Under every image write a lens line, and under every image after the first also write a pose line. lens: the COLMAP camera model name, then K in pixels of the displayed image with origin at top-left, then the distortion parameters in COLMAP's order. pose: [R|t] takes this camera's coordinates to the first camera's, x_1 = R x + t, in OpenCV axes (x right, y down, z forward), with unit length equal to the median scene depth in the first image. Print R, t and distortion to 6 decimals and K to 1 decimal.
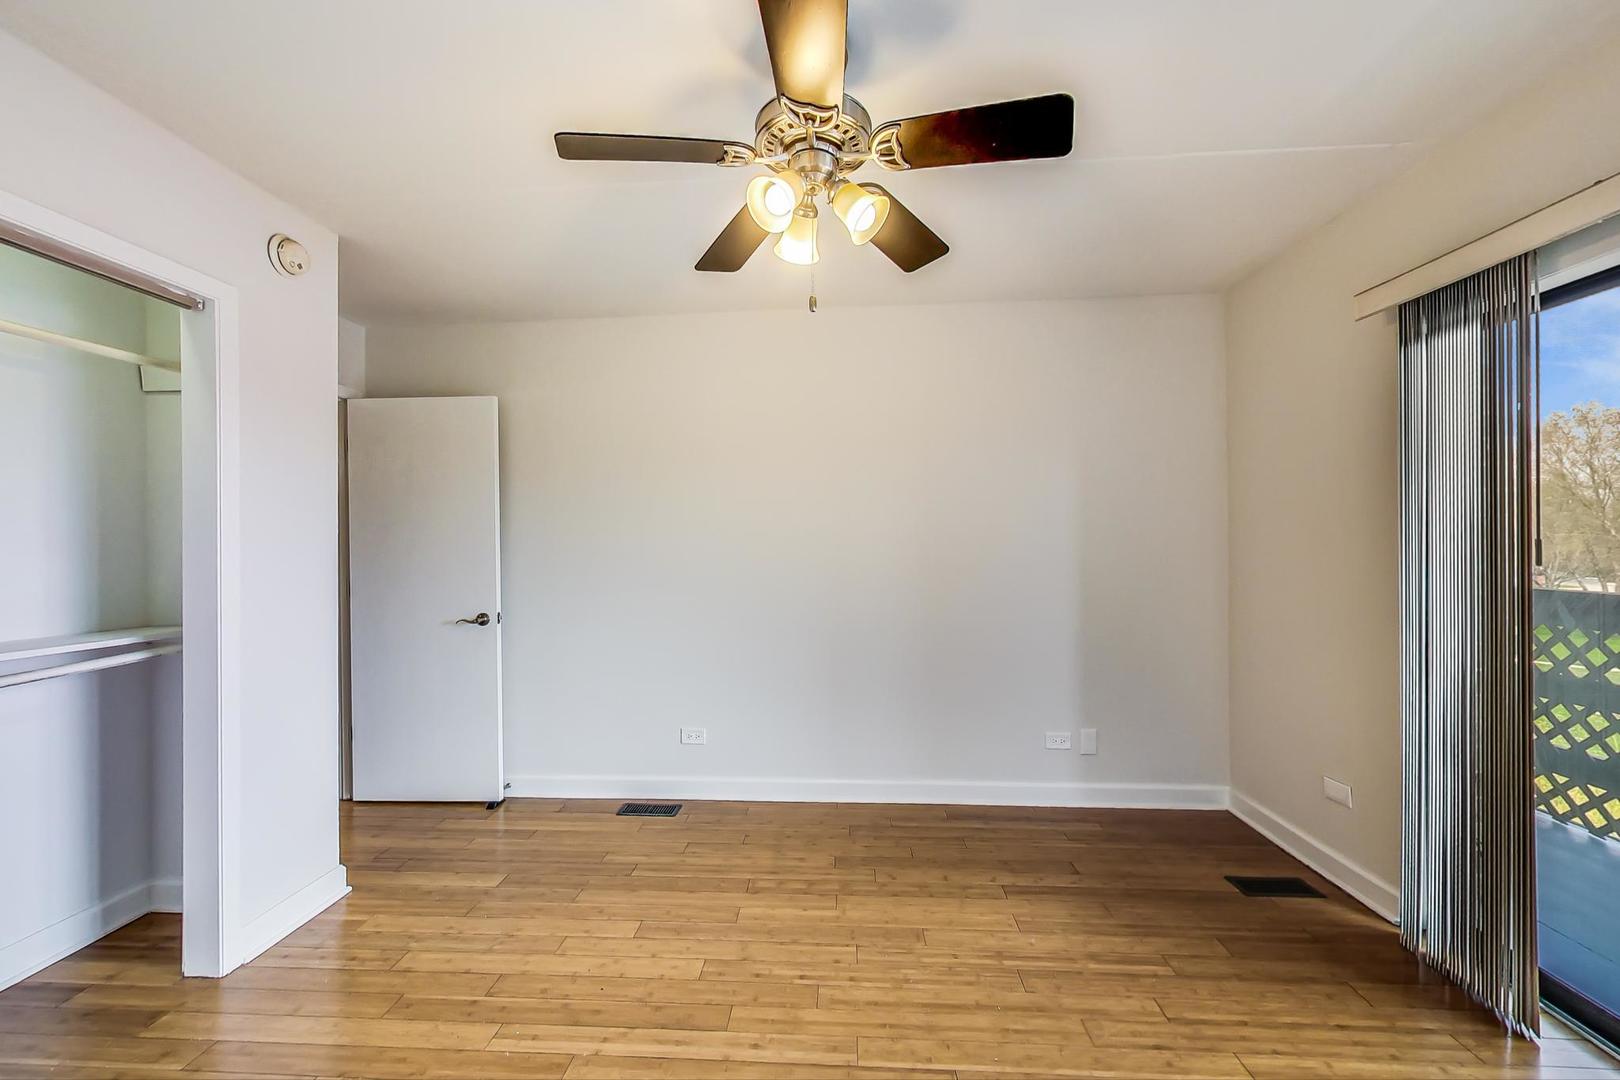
lens RADIAL K [[623.7, 0, 810.0], [0, 623.7, 540.0], [0, 0, 1]] dist [0.000292, -0.000004]
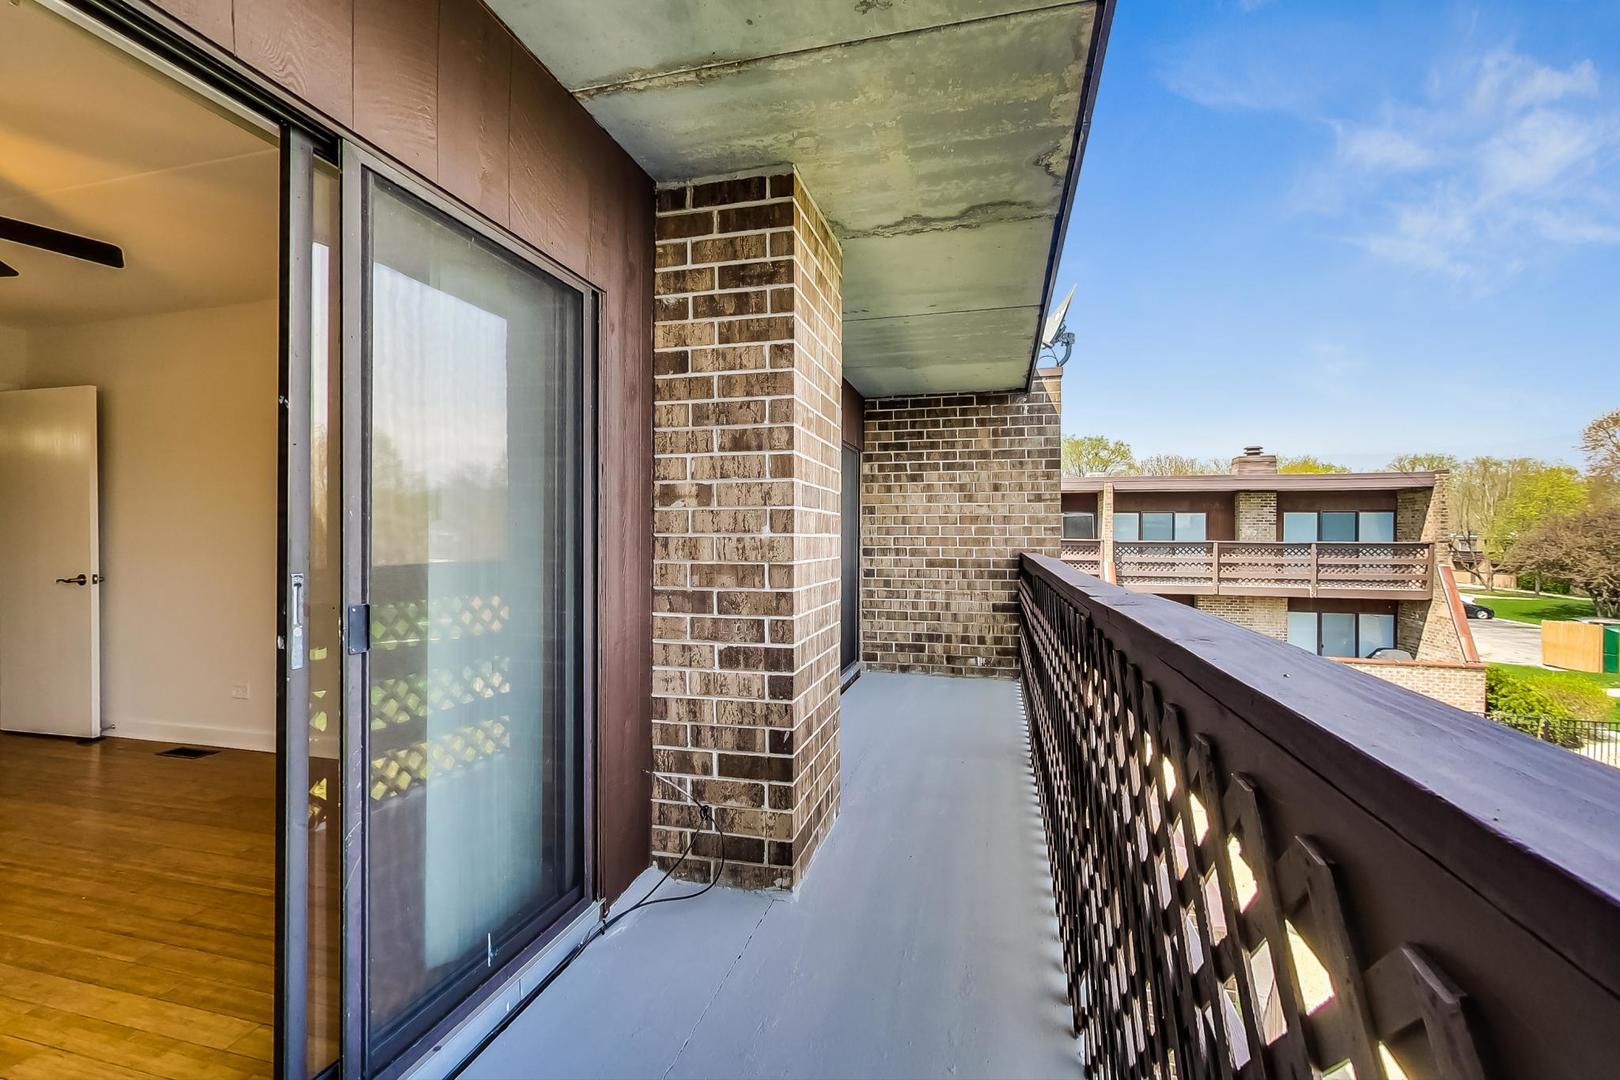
lens RADIAL K [[704.7, 0, 810.0], [0, 704.7, 540.0], [0, 0, 1]] dist [0.000525, 0.000236]
pose [[0.978839, 0.005047, -0.204571, 1.295281], [-0.004667, 0.999986, 0.002337, 0.053685], [0.204580, -0.001333, 0.978849, -0.002542]]
